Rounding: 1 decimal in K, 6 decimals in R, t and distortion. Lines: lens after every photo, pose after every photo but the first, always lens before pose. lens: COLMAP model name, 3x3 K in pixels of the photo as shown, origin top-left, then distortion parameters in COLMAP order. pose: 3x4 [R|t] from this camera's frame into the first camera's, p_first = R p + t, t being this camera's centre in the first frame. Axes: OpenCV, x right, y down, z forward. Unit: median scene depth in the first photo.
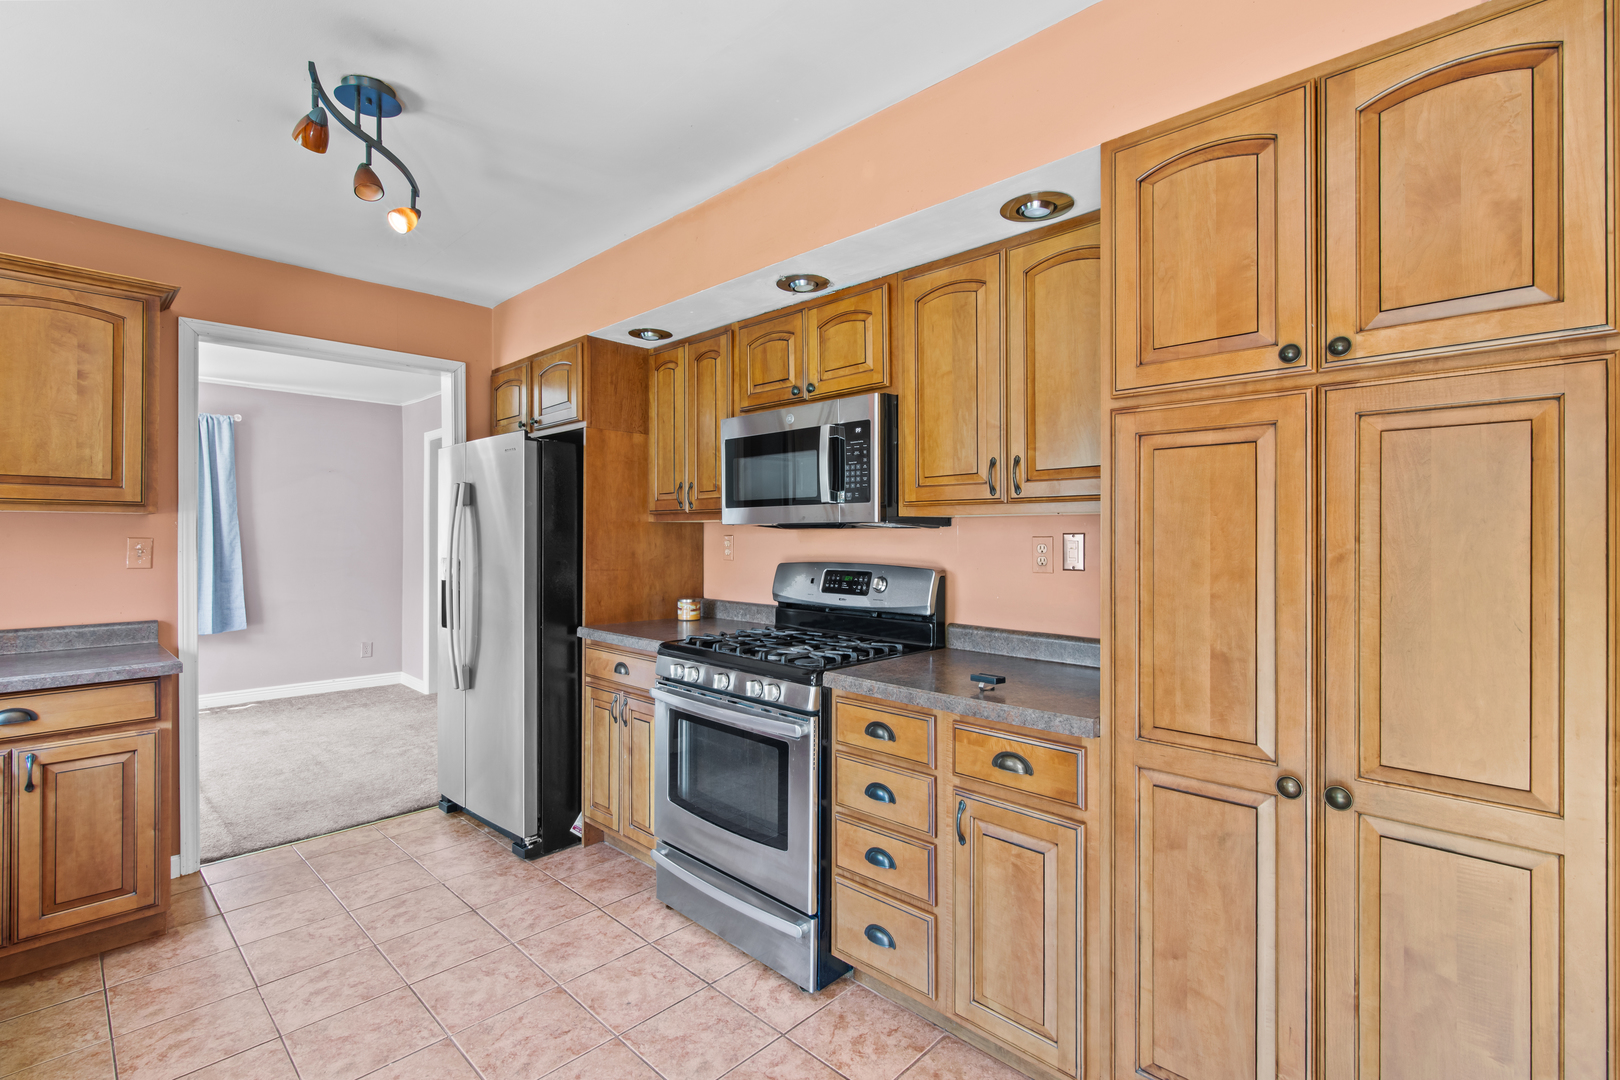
lens RADIAL K [[734.0, 0, 809.2], [0, 734.0, 534.8], [0, 0, 1]] dist [-0.000025, -0.000199]
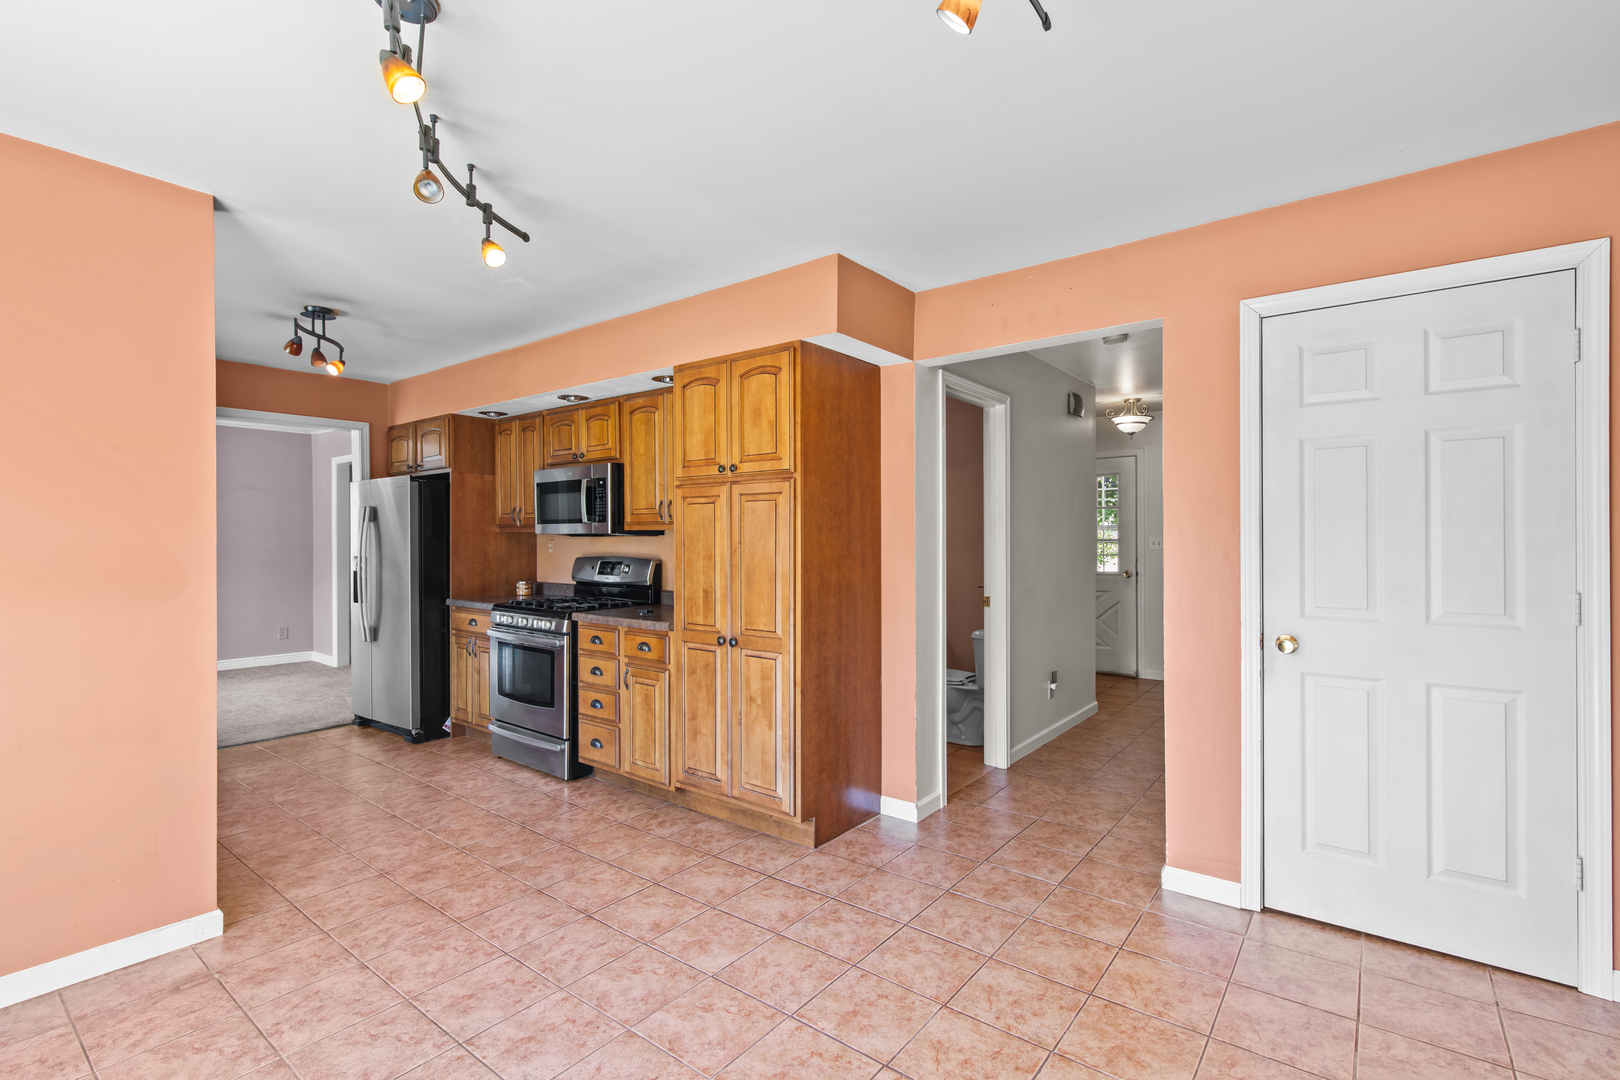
lens RADIAL K [[742.4, 0, 810.0], [0, 742.4, 540.0], [0, 0, 1]] dist [0.000970, 0.000128]
pose [[0.994437, -0.004588, 0.105234, 0.389171], [0.004002, 0.999975, 0.005785, -0.009216], [-0.105258, -0.005332, 0.994431, -0.885107]]
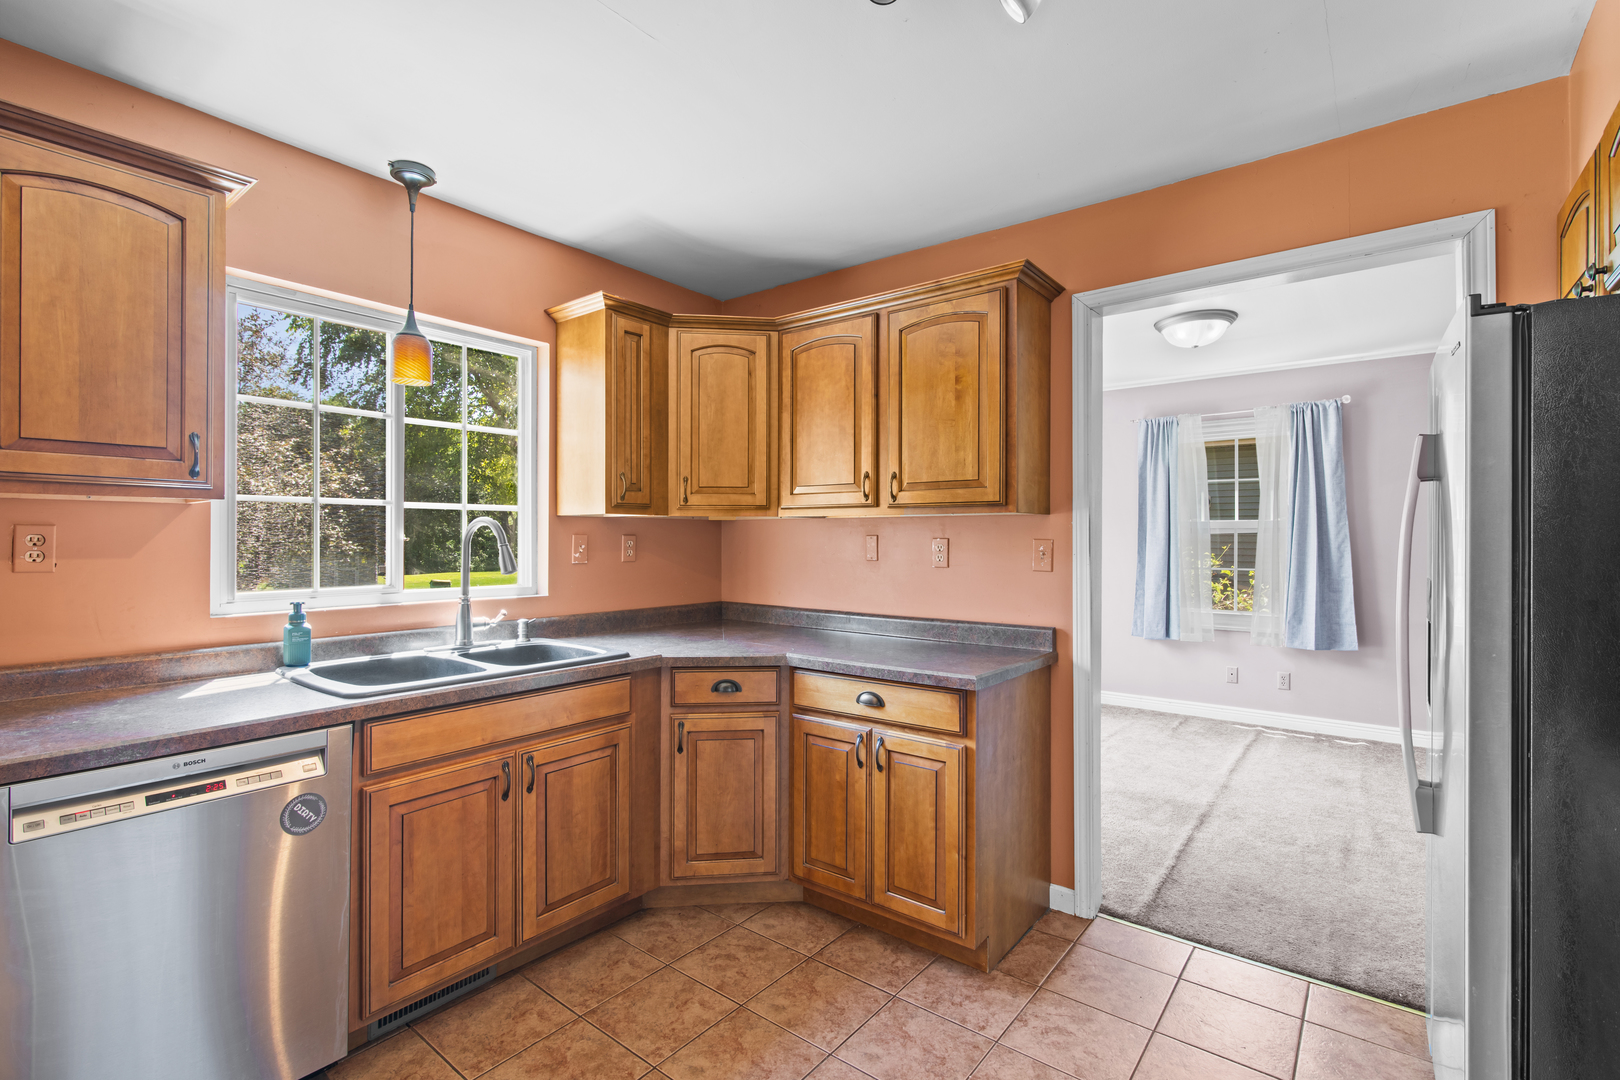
lens RADIAL K [[734.0, 0, 809.2], [0, 734.0, 534.8], [0, 0, 1]] dist [-0.000025, -0.000199]
pose [[0.094346, -0.005425, -0.995525, 0.013134], [-0.000394, 0.999985, -0.005487, 0.004570], [0.995539, 0.000910, 0.094342, 0.723083]]
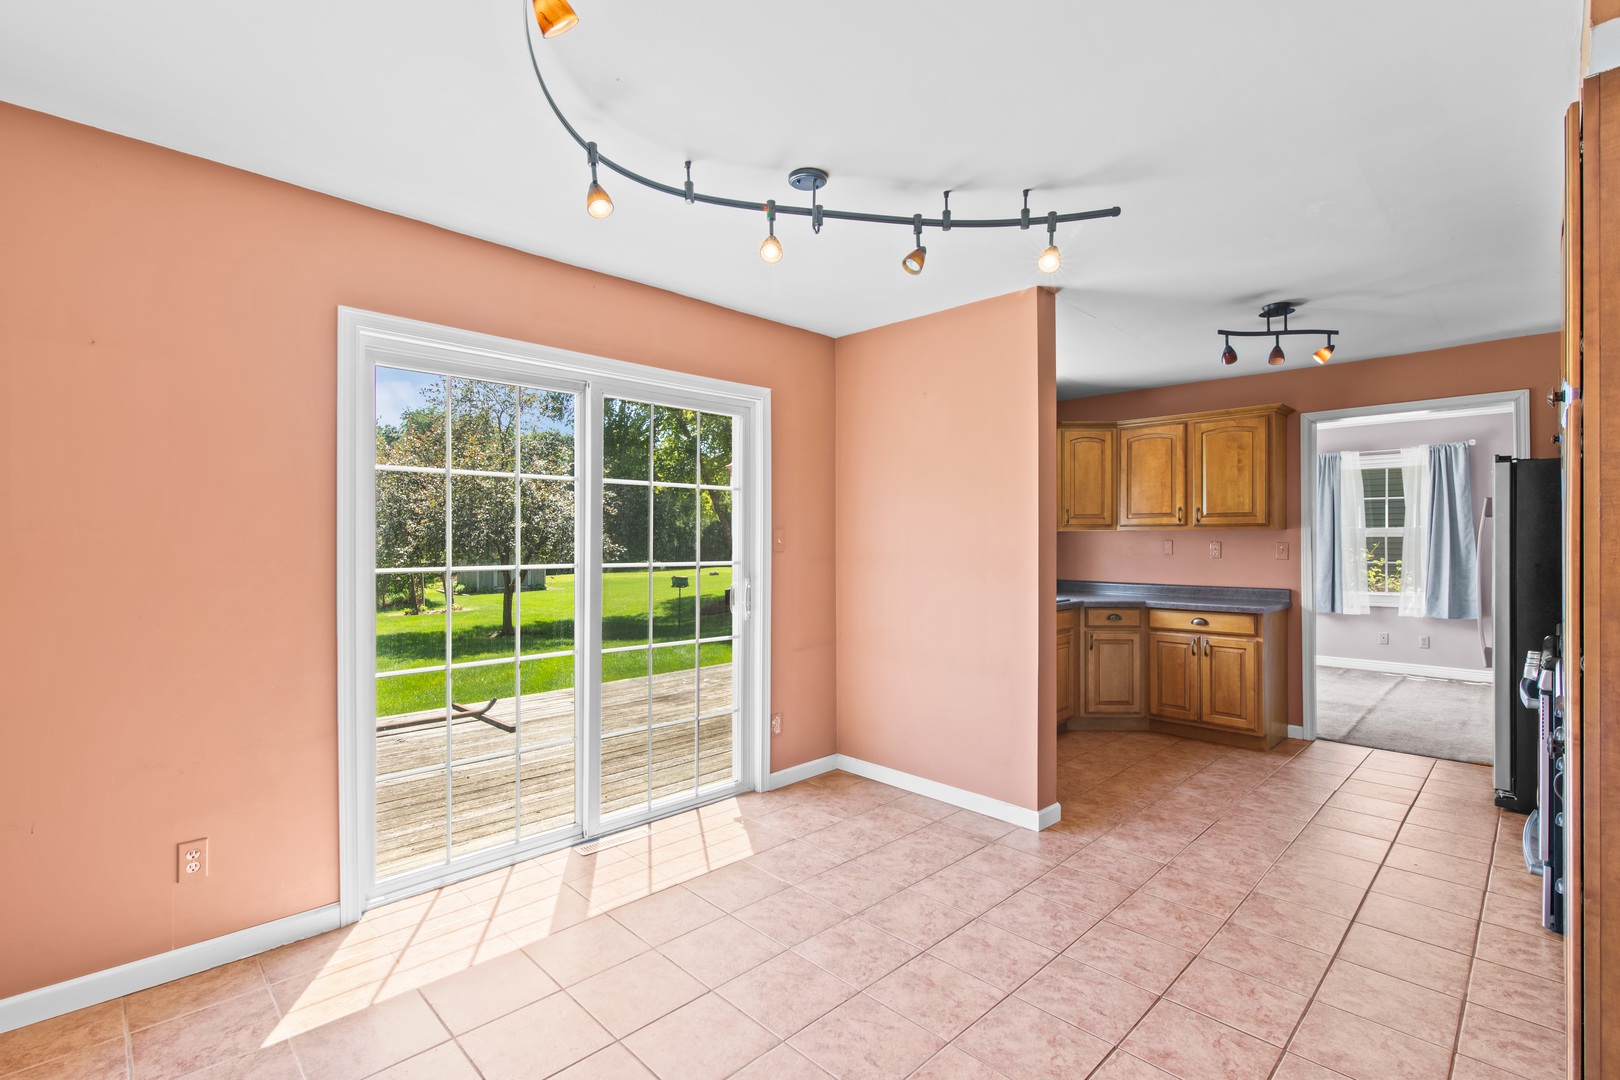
lens RADIAL K [[739.2, 0, 801.5], [0, 739.2, 539.5], [0, 0, 1]] dist [-0.000252, -0.000396]
pose [[-0.033875, -0.002188, -0.999424, 1.115401], [0.003709, 0.999990, -0.002315, -0.003789], [0.999419, -0.003785, -0.033866, -0.136936]]
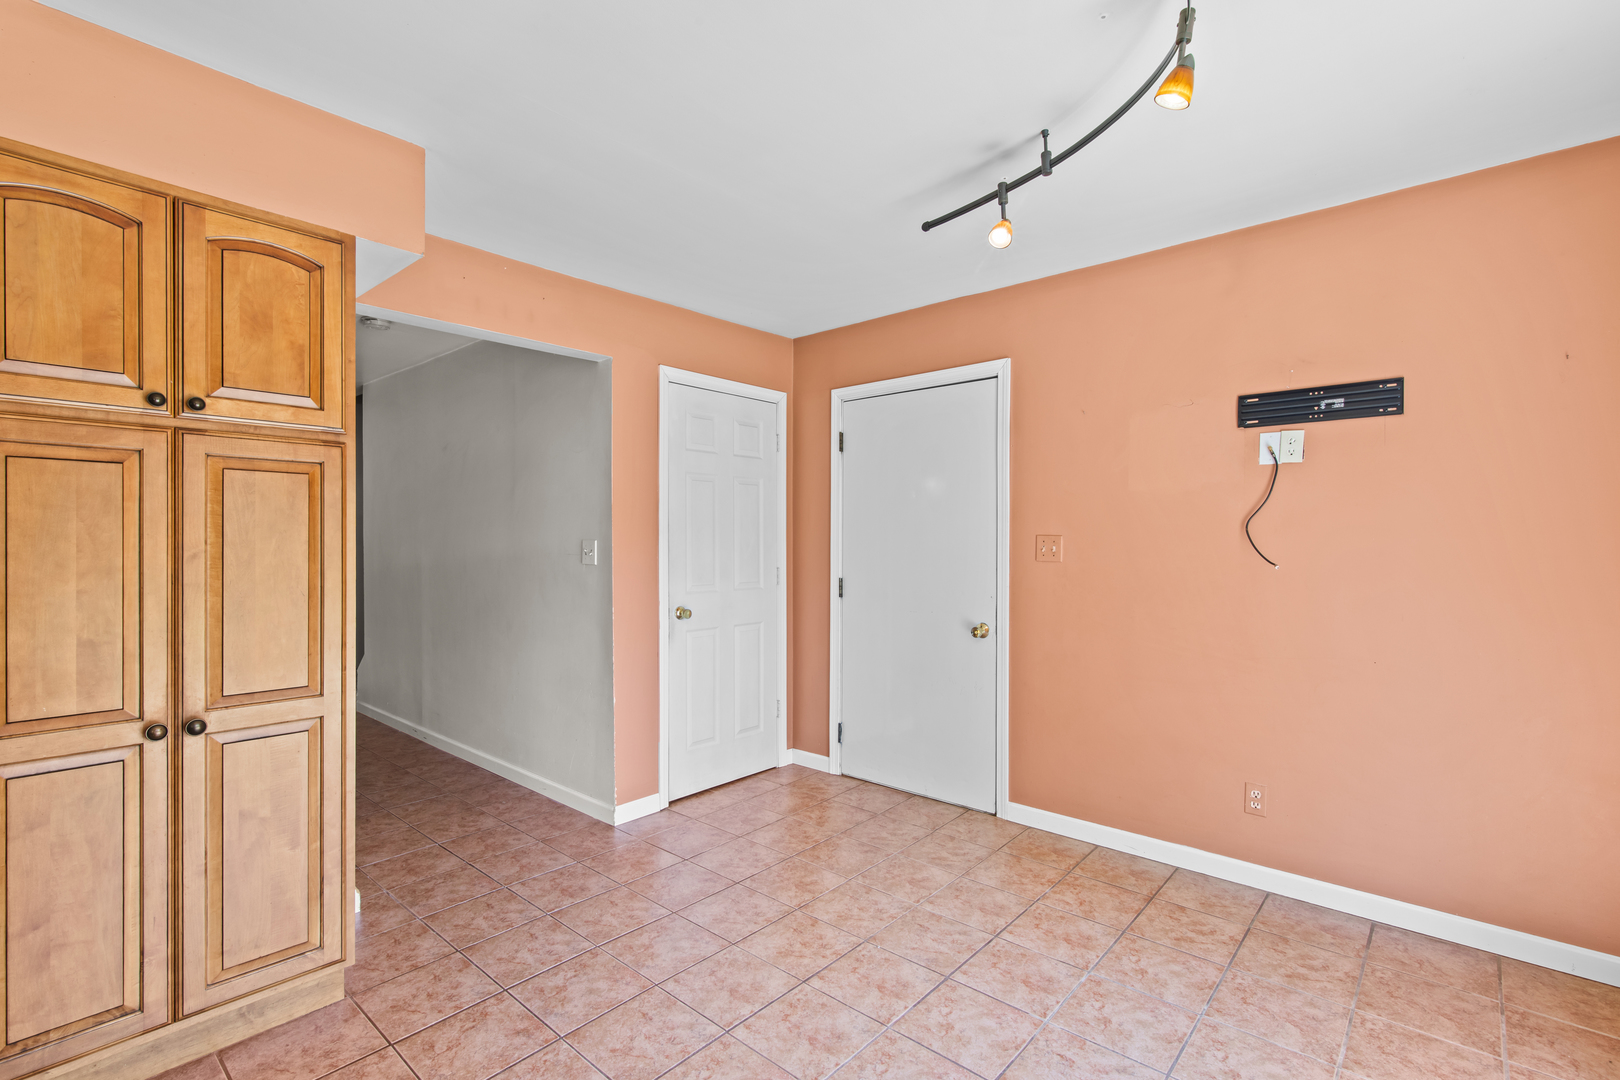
lens RADIAL K [[736.8, 0, 807.1], [0, 736.8, 545.8], [0, 0, 1]] dist [0.000094, -0.000007]
pose [[-0.041772, -0.008917, 0.999087, -0.394019], [-0.008276, 0.999929, 0.008578, -0.004952], [-0.999093, -0.007910, -0.041843, -0.054948]]
